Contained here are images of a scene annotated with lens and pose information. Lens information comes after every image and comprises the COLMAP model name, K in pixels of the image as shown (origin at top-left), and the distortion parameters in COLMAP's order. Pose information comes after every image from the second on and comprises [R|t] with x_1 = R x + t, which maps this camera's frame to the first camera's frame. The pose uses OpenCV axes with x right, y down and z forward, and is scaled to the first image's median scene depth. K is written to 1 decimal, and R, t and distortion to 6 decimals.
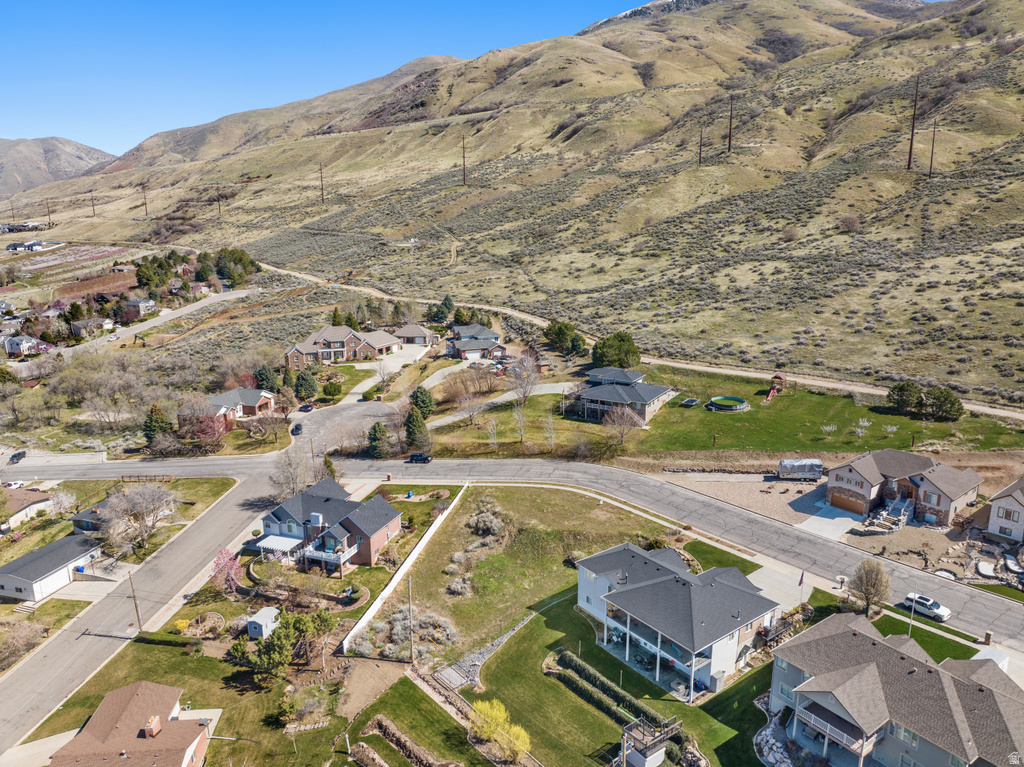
lens RADIAL K [[719.8, 0, 517.8], [0, 719.8, 380.9], [0, 0, 1]] dist [-0.043942, 0.015589]
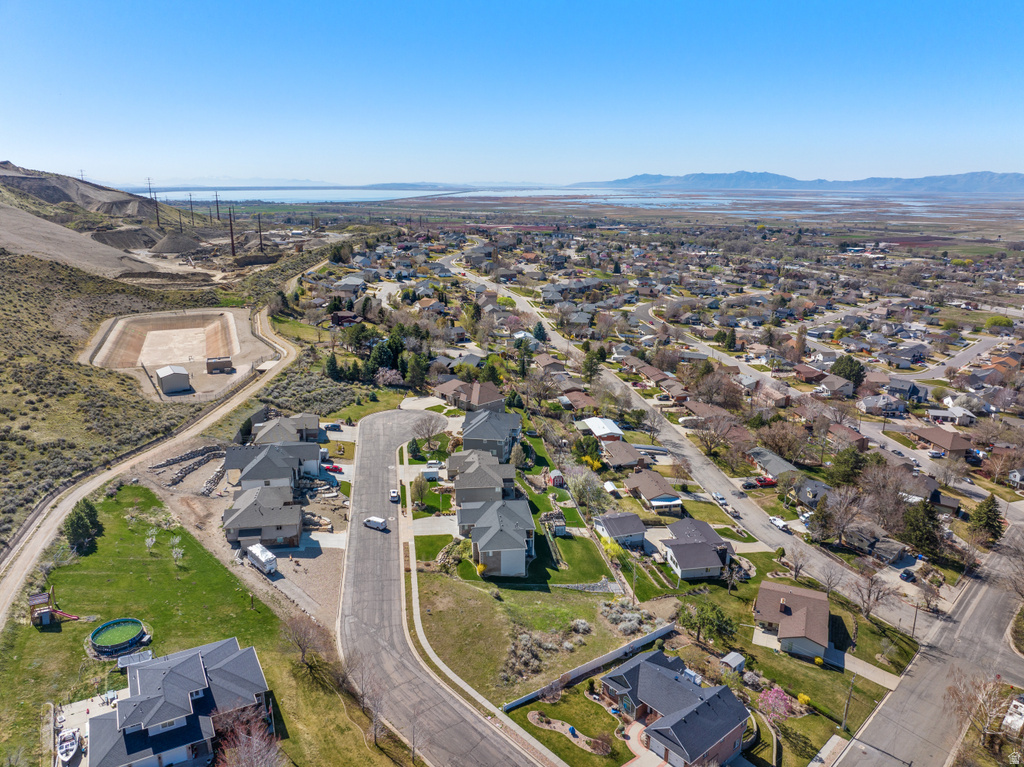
lens RADIAL K [[719.8, 0, 519.5], [0, 719.8, 381.3], [0, 0, 1]] dist [-0.043942, 0.015589]
pose [[-0.875022, -0.128625, 0.466683, -0.116082], [0.110596, 0.885438, 0.451407, -0.152875], [-0.471281, 0.446604, -0.760552, 0.404397]]
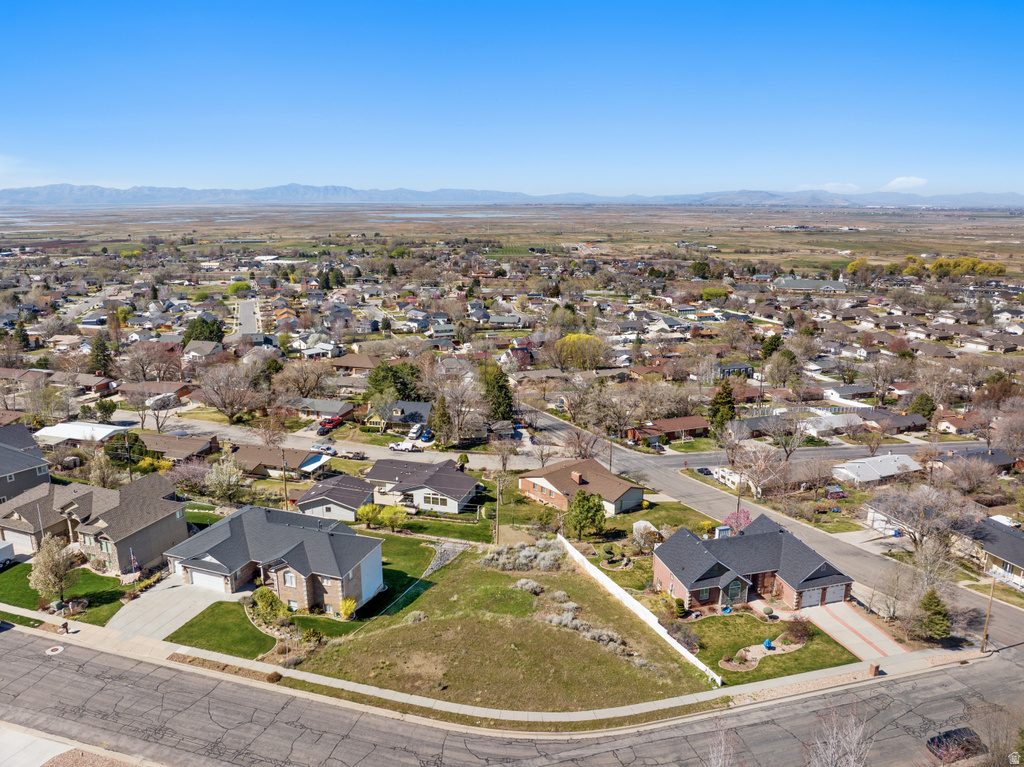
lens RADIAL K [[719.8, 0, 515.7], [0, 719.8, 380.7], [0, 0, 1]] dist [-0.043942, 0.015589]
pose [[-0.818234, 0.146644, -0.555868, 0.085674], [-0.128274, 0.895971, 0.425185, -0.070269], [0.560392, 0.419204, -0.714303, 0.335259]]
